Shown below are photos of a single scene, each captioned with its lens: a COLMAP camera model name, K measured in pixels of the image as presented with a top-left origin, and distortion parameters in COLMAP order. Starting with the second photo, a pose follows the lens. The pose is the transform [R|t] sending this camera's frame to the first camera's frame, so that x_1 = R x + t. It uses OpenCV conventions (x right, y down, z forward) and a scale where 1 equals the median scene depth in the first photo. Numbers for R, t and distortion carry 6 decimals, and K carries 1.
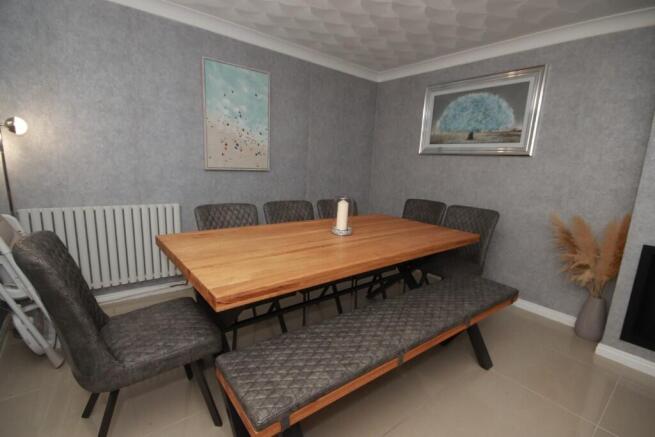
lens RADIAL K [[305.2, 0, 328.2], [0, 305.2, 218.9], [0, 0, 1]] dist [-0.000543, -0.000728]
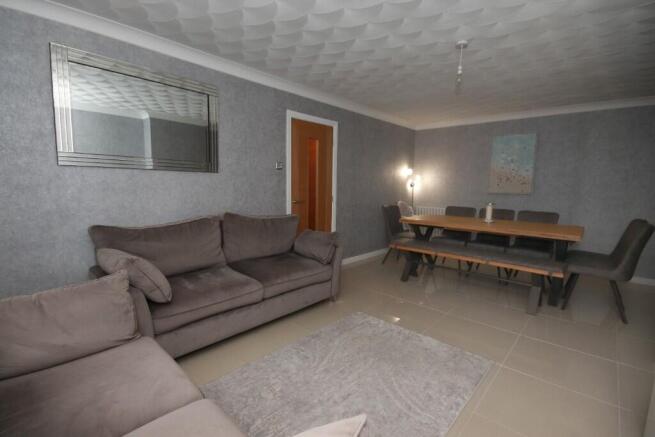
lens RADIAL K [[305.2, 0, 326.9], [0, 305.2, 217.4], [0, 0, 1]] dist [-0.000543, -0.000728]
pose [[0.140052, 0.056448, -0.988534, 1.258078], [-0.188119, 0.981706, 0.029406, 0.108519], [0.972109, 0.181844, 0.148109, -0.195776]]
